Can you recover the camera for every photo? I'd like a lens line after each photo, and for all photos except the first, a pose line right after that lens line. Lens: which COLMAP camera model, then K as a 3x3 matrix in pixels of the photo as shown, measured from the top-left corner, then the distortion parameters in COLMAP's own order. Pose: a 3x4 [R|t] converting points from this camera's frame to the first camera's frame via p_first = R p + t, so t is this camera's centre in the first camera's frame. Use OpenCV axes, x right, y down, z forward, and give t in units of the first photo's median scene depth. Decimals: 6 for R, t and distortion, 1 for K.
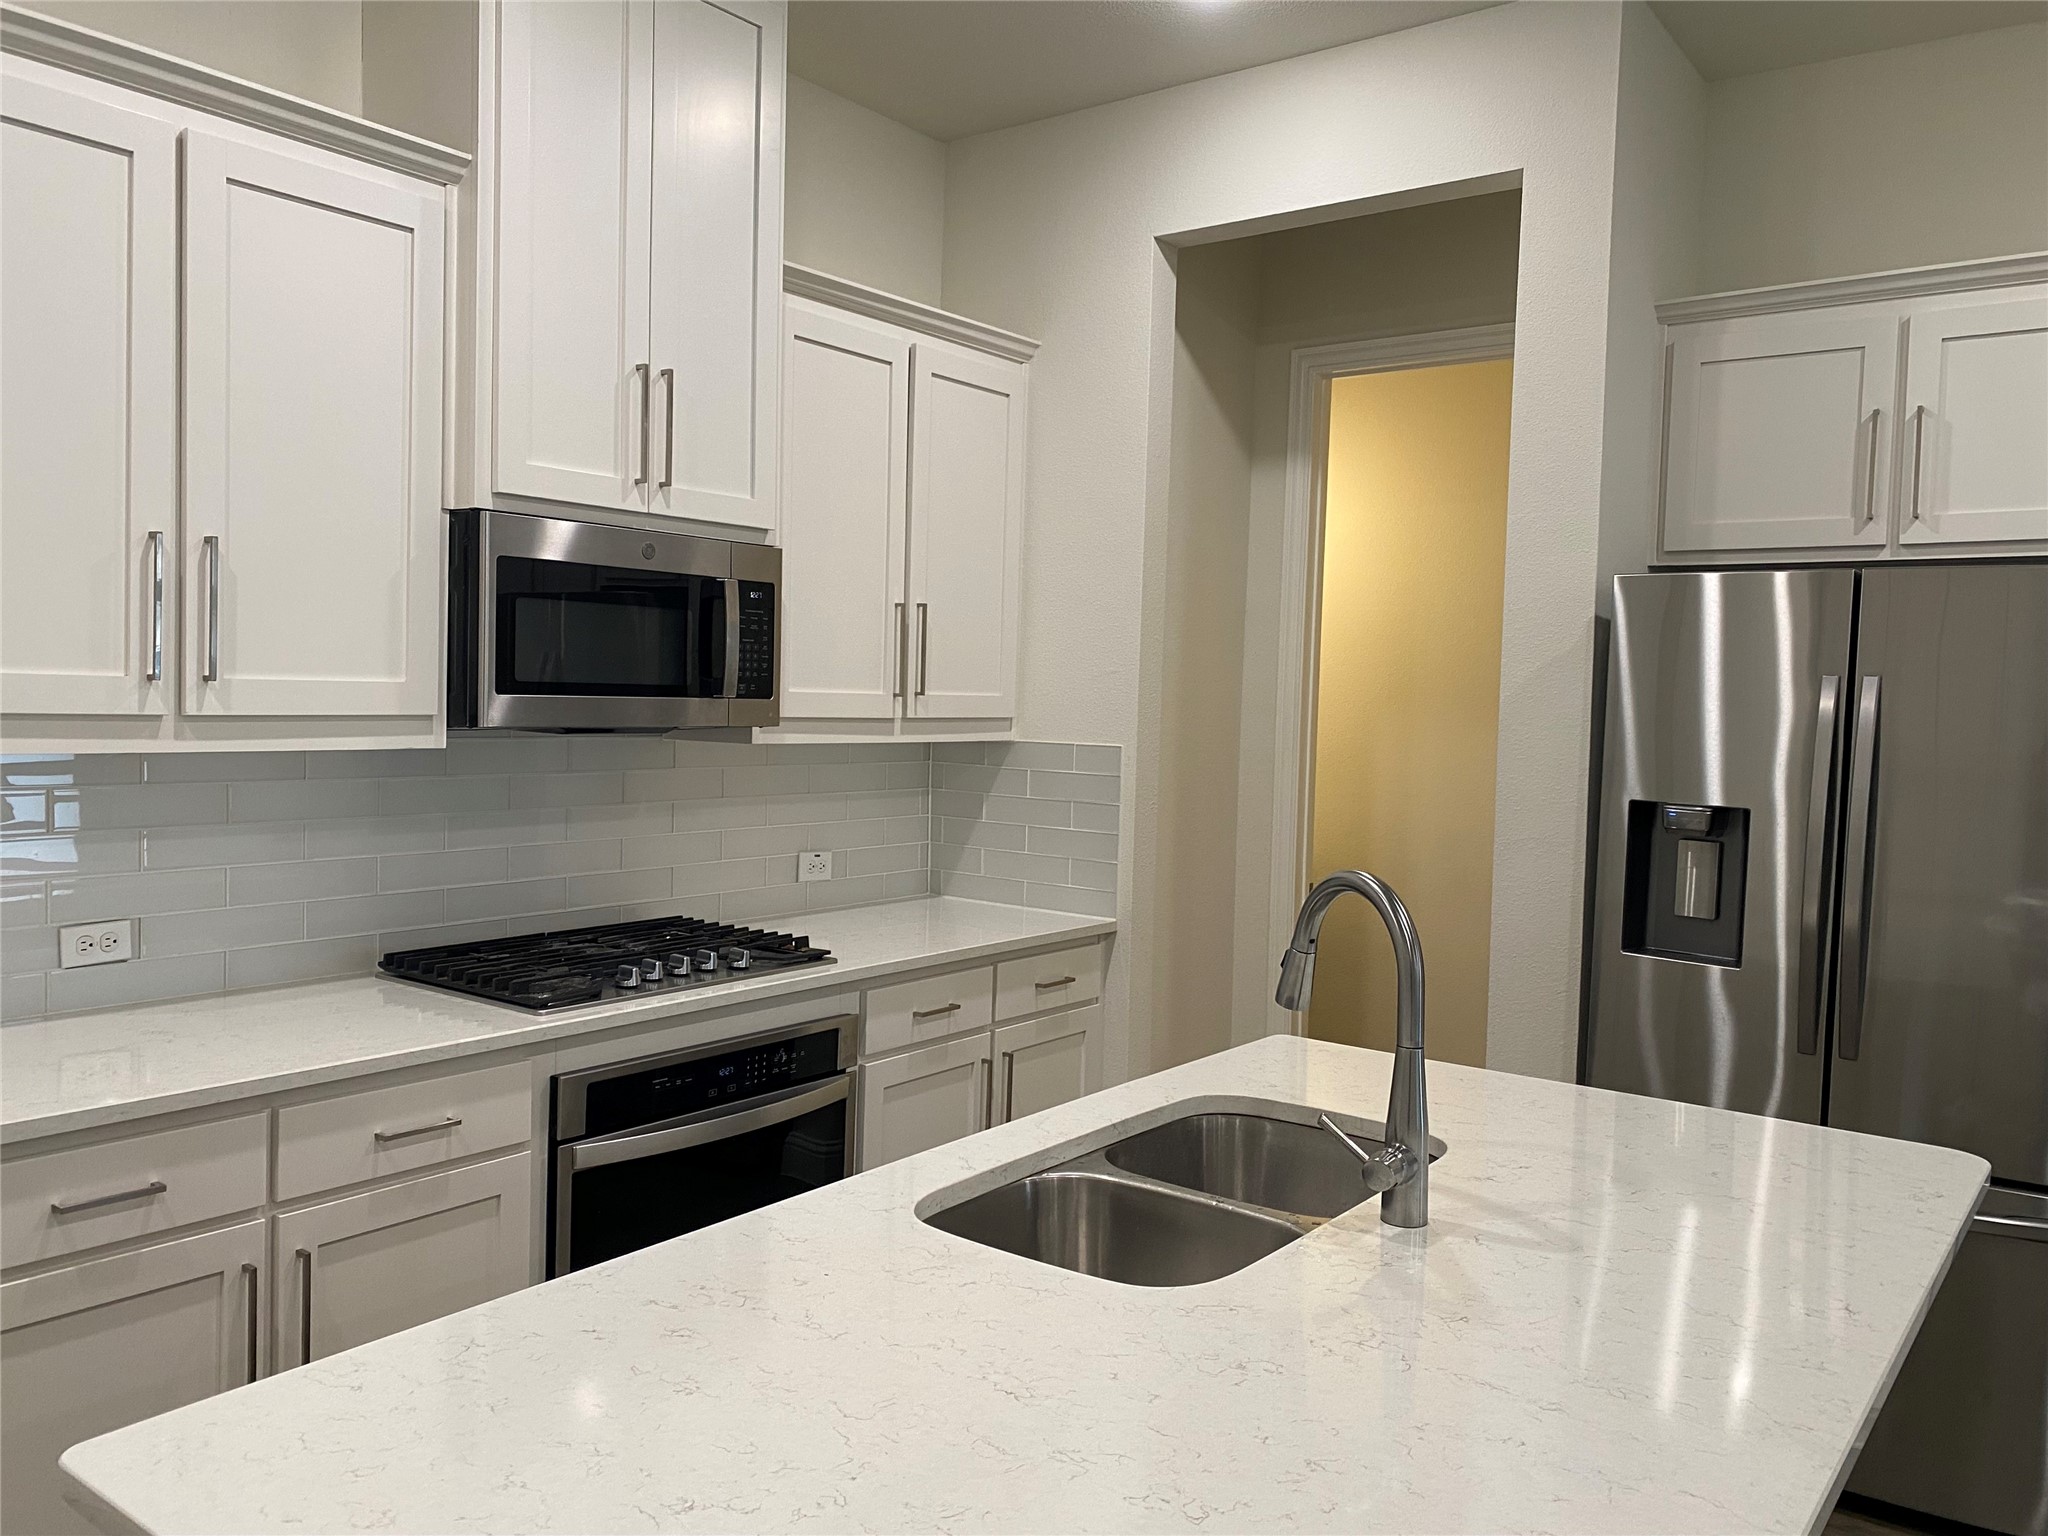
lens RADIAL K [[1552.3, 0, 1008.5], [0, 1552.3, 762.0], [0, 0, 1]] dist [0.037021, -0.055376]
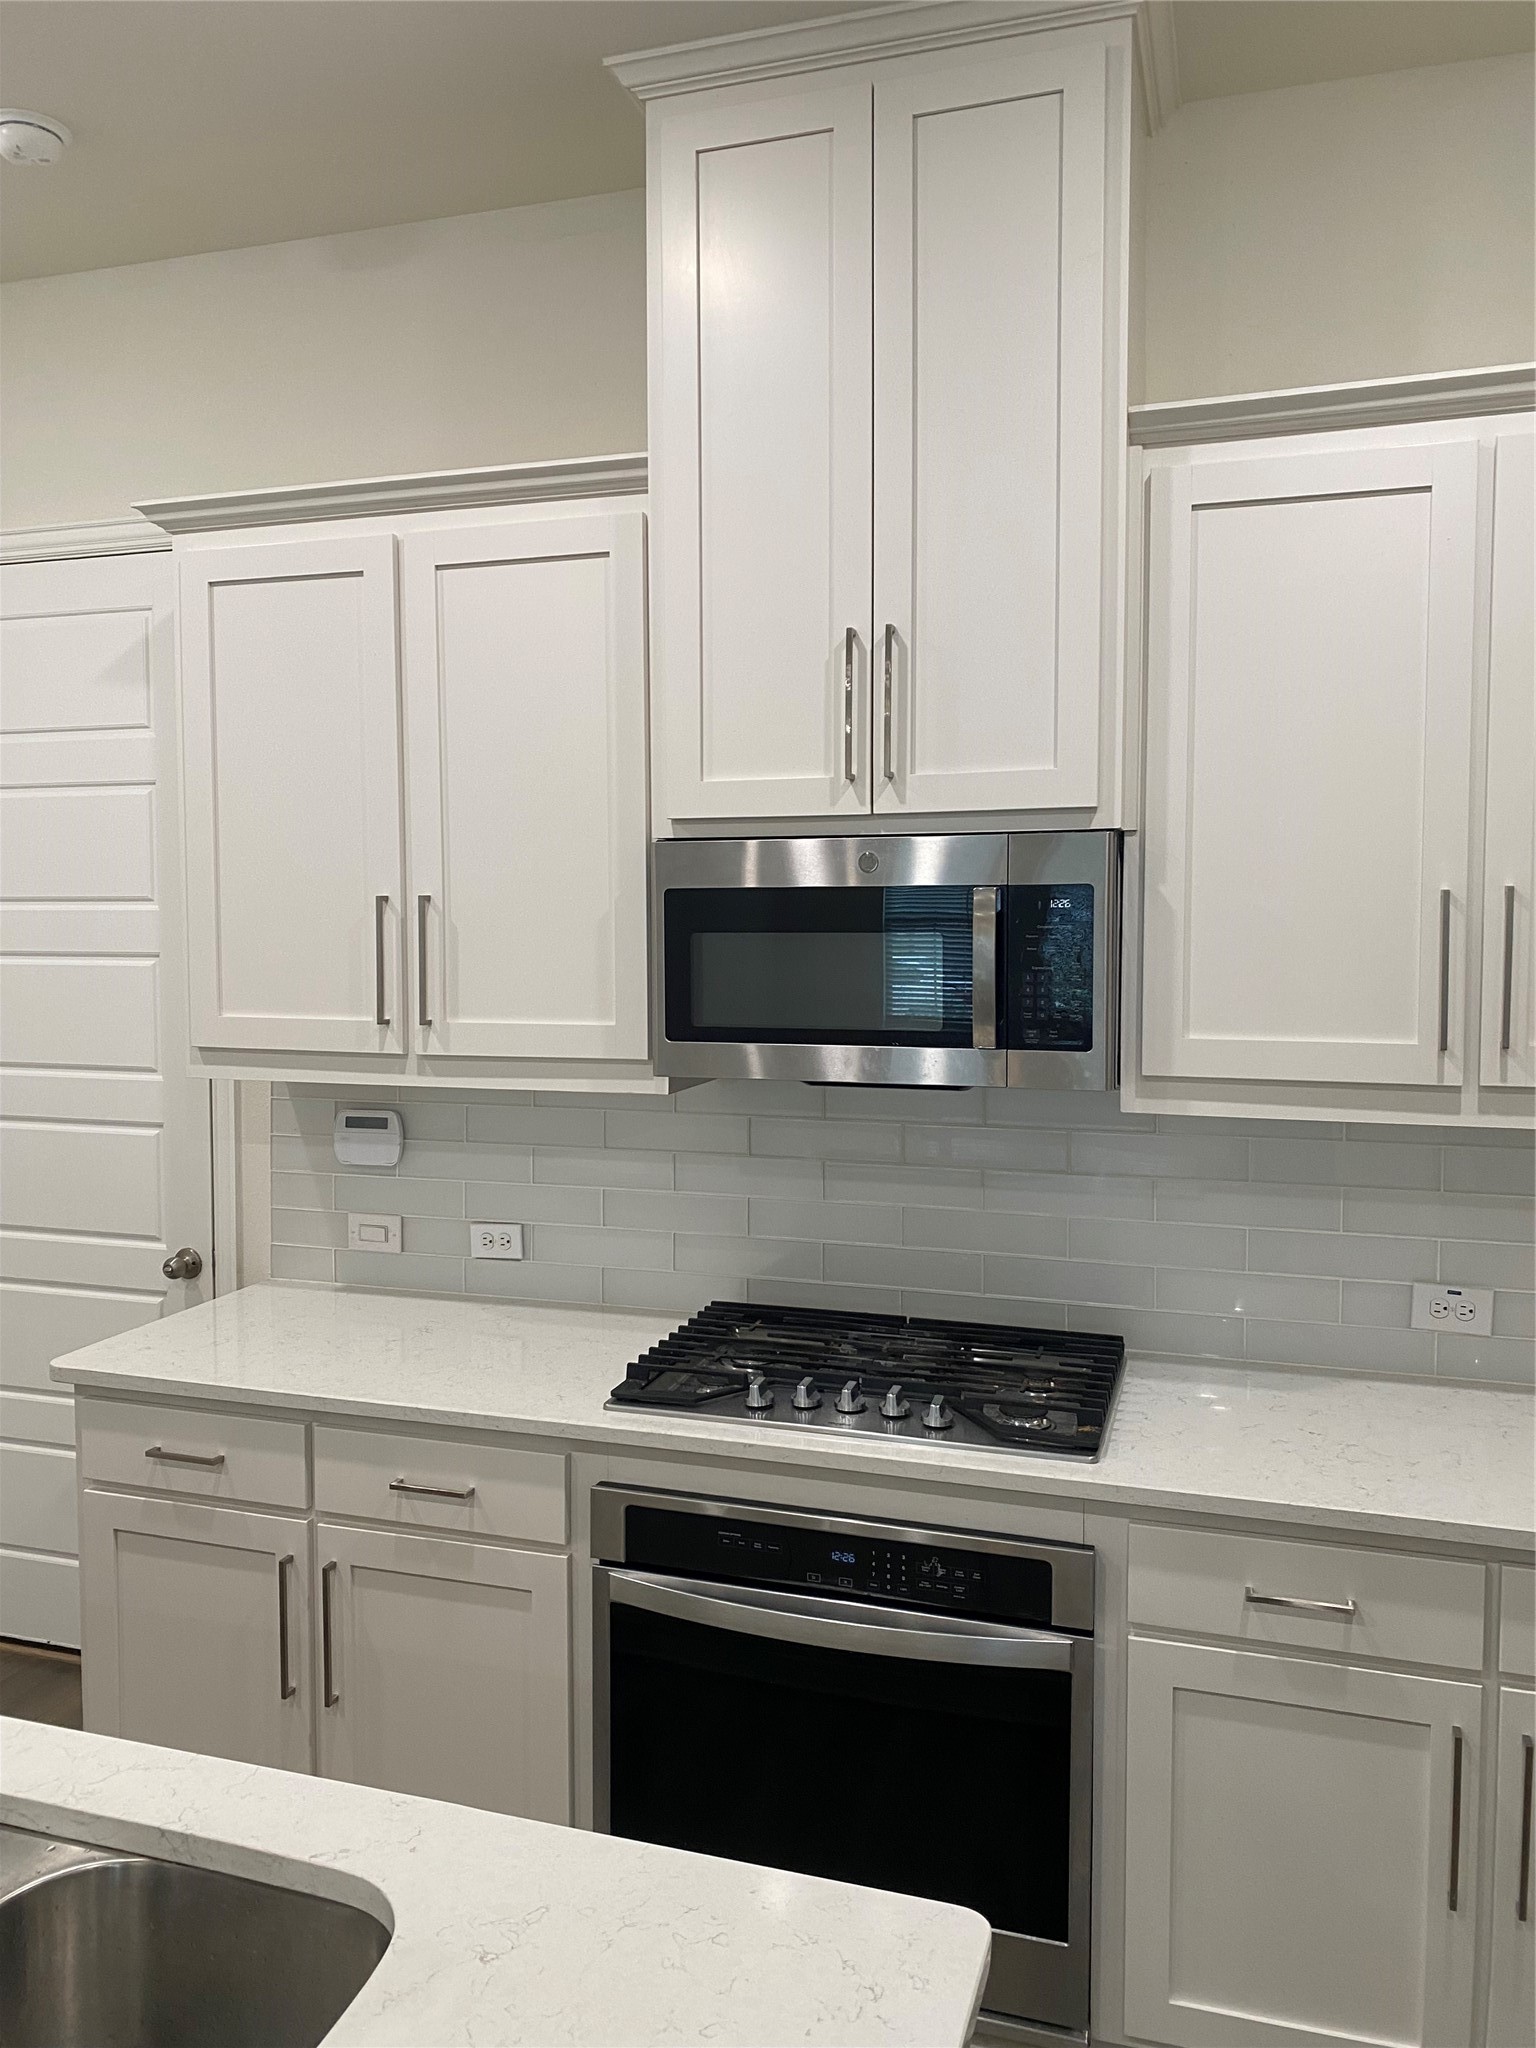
lens RADIAL K [[1552.3, 0, 747.5], [0, 1552.3, 988.5], [0, 0, 1]] dist [0.037021, -0.055376]
pose [[0.328341, 0.020193, -0.944344, 0.498261], [-0.032098, 0.999433, 0.010211, -0.078994], [0.944014, 0.026959, 0.328802, 0.695921]]
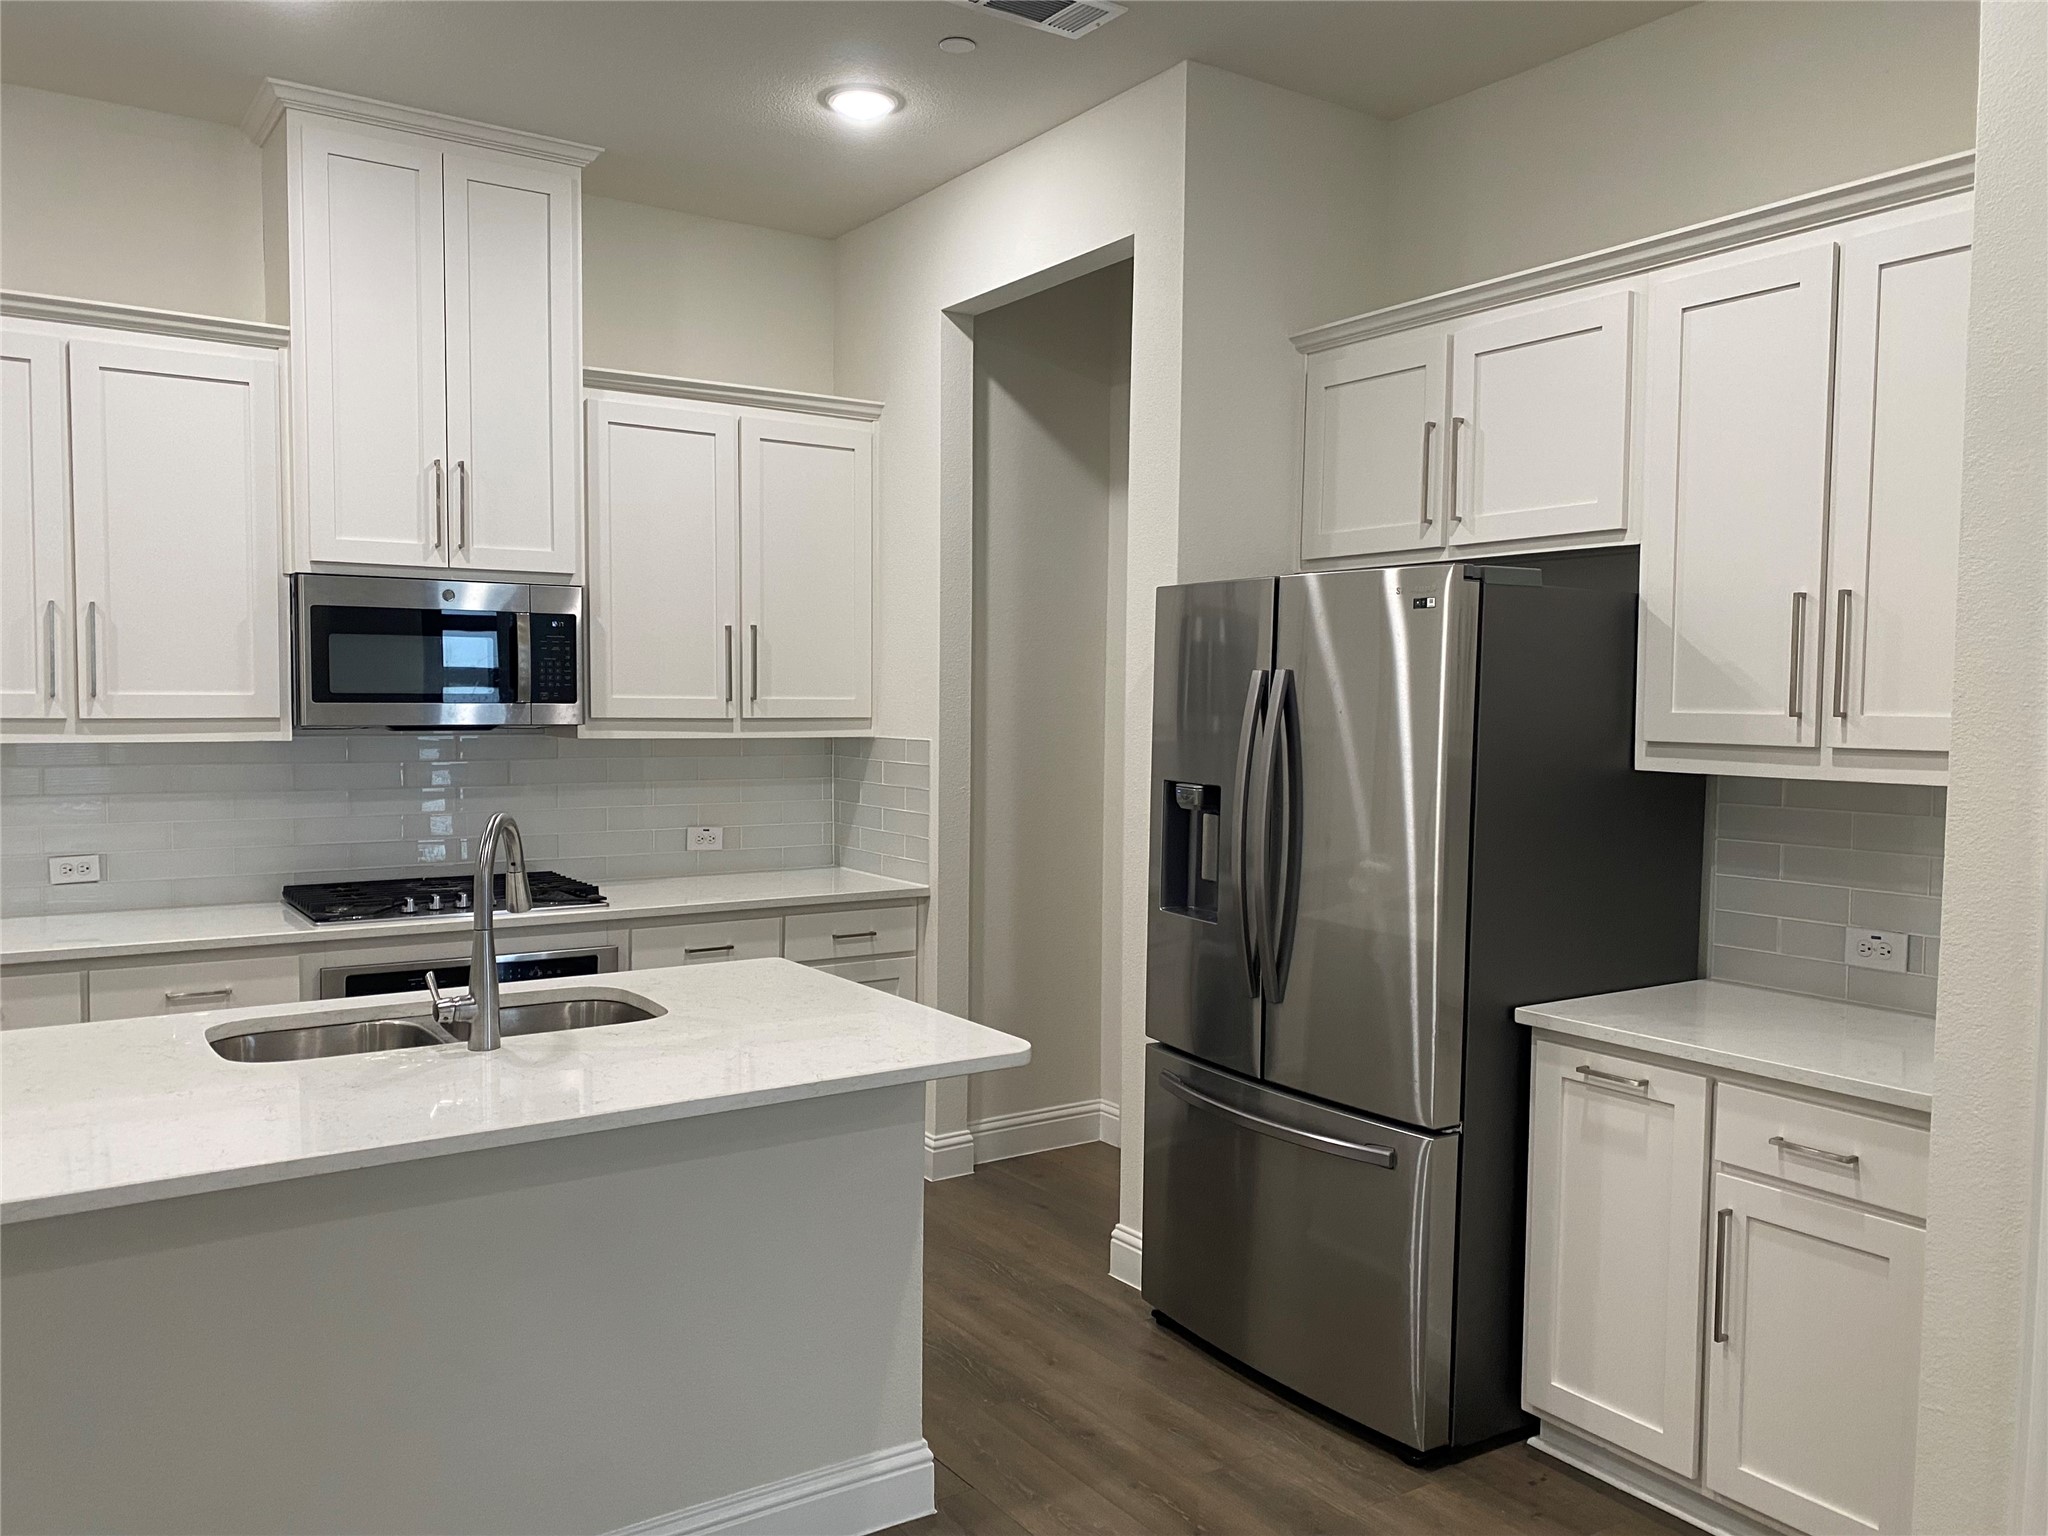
lens RADIAL K [[1552.3, 0, 1032.0], [0, 1552.3, 782.3], [0, 0, 1]] dist [0.037021, -0.055376]
pose [[0.947425, 0.000654, -0.319977, 0.697996], [0.000911, 0.999988, 0.004742, 0.021686], [0.319976, -0.004784, 0.947414, -0.130891]]
